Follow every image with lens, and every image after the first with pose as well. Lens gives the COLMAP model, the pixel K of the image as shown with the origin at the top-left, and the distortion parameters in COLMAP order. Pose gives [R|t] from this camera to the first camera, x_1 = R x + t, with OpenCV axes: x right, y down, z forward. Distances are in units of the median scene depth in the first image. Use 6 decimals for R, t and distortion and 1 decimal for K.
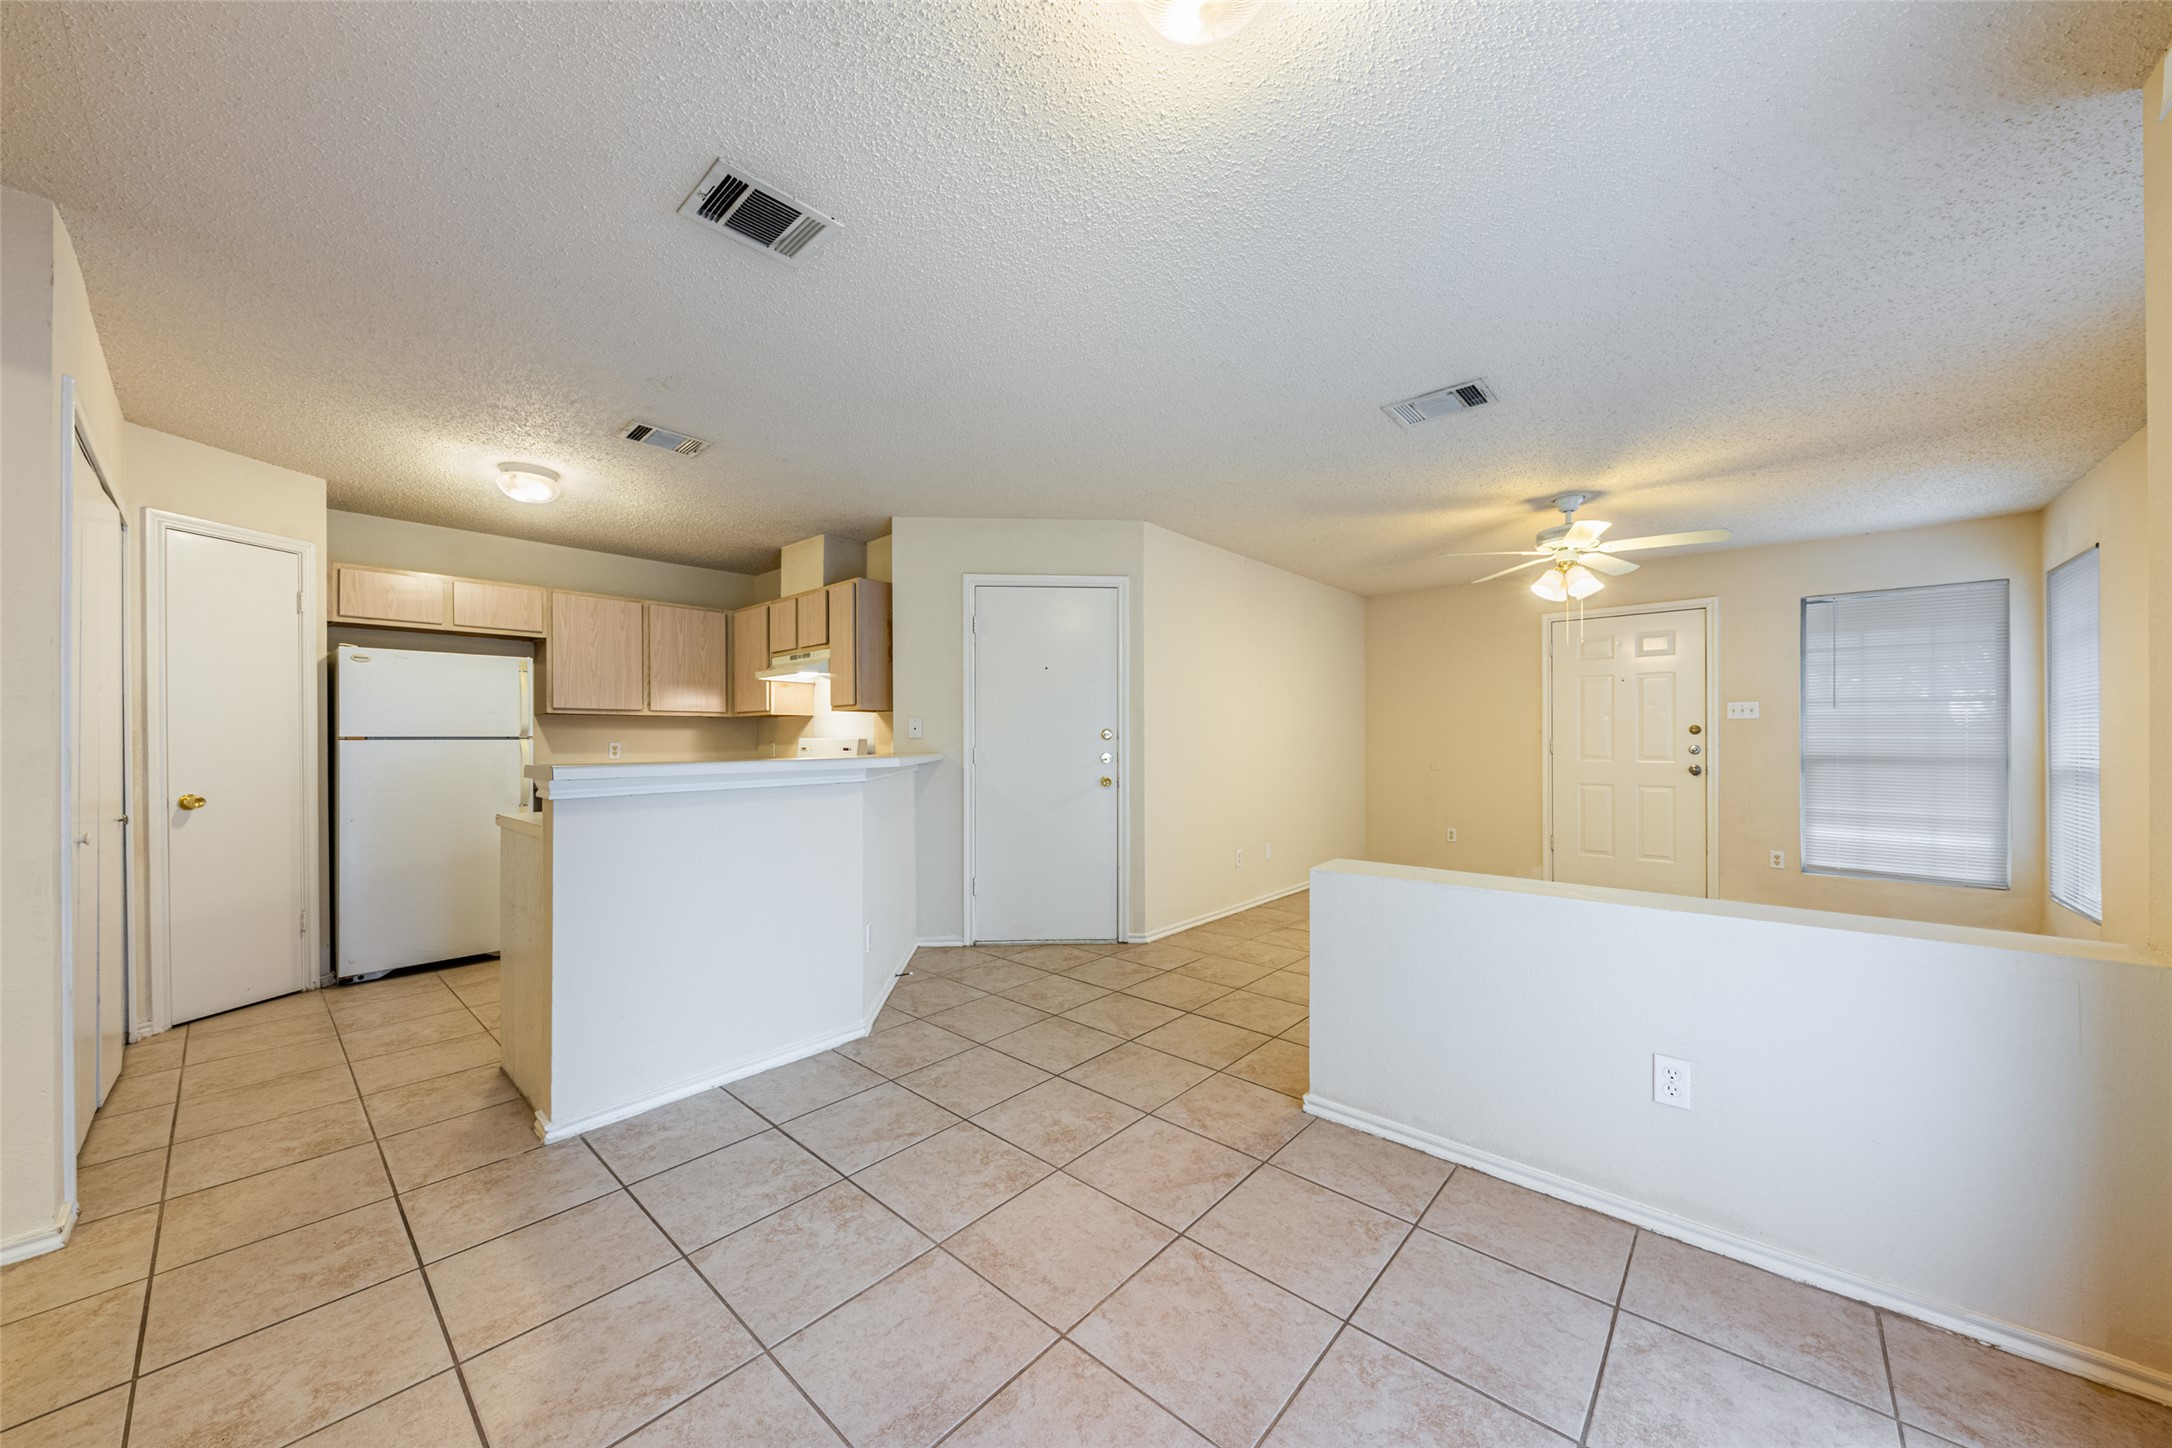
lens RADIAL K [[756.1, 0, 1078.9], [0, 756.1, 734.1], [0, 0, 1]] dist [0.008785, -0.003622]
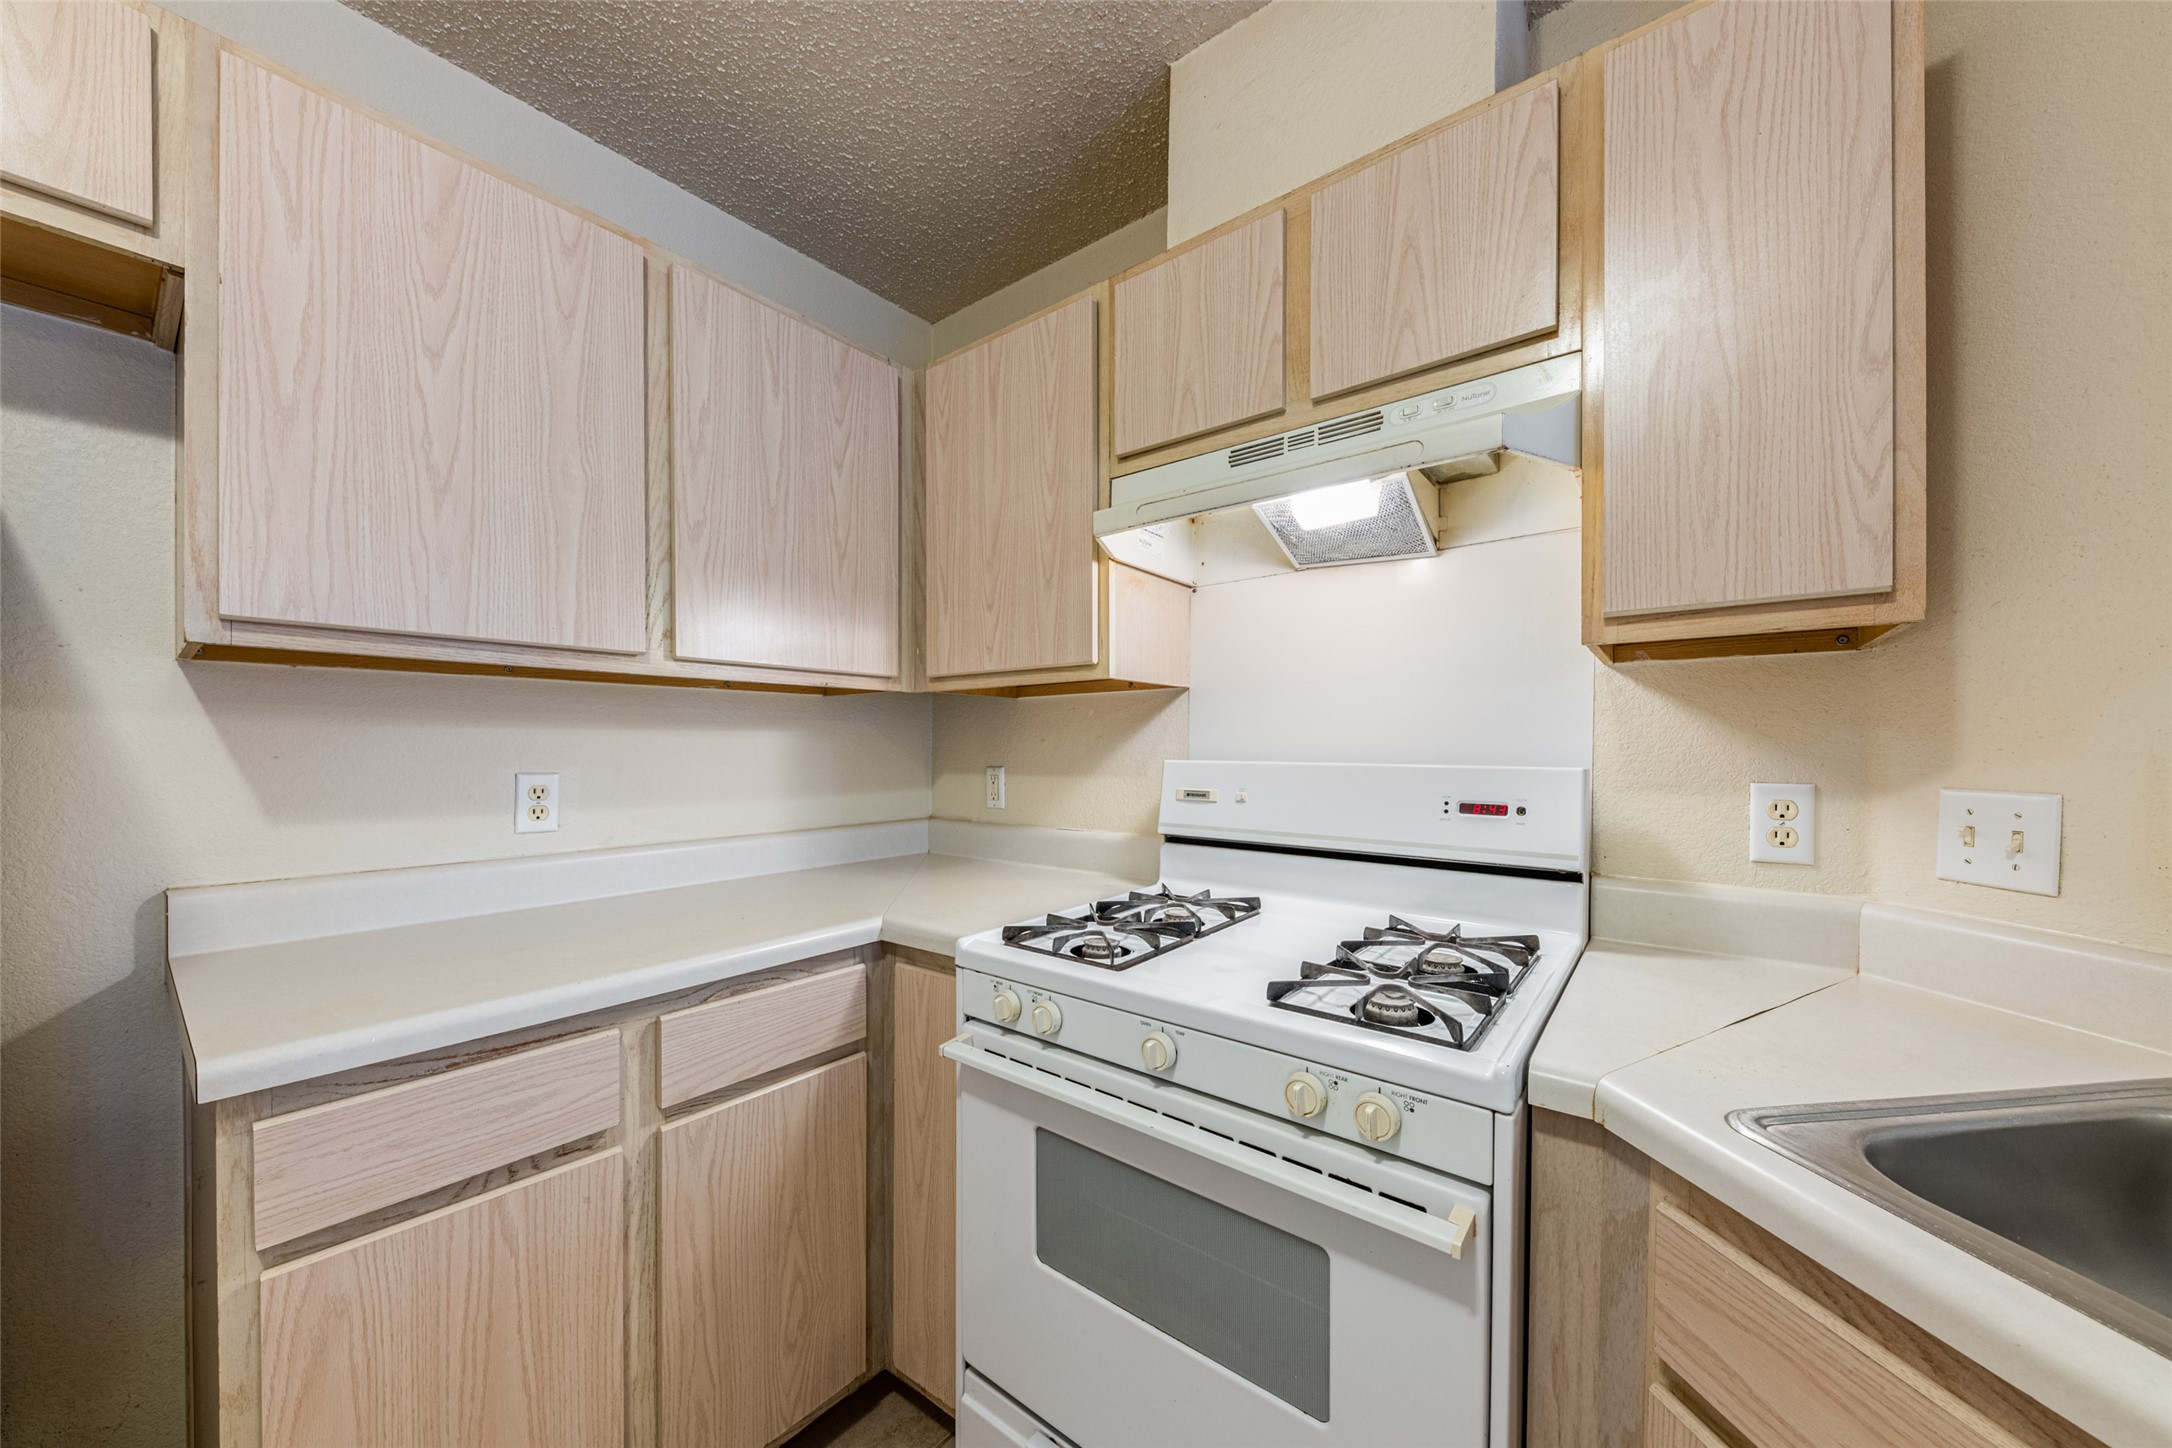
lens RADIAL K [[756.1, 0, 1075.5], [0, 756.1, 745.3], [0, 0, 1]] dist [0.008785, -0.003622]
pose [[0.997907, 0.004436, 0.064519, -0.438315], [-0.004928, 0.999960, 0.007474, -0.002531], [-0.064484, -0.007776, 0.997888, 0.718002]]
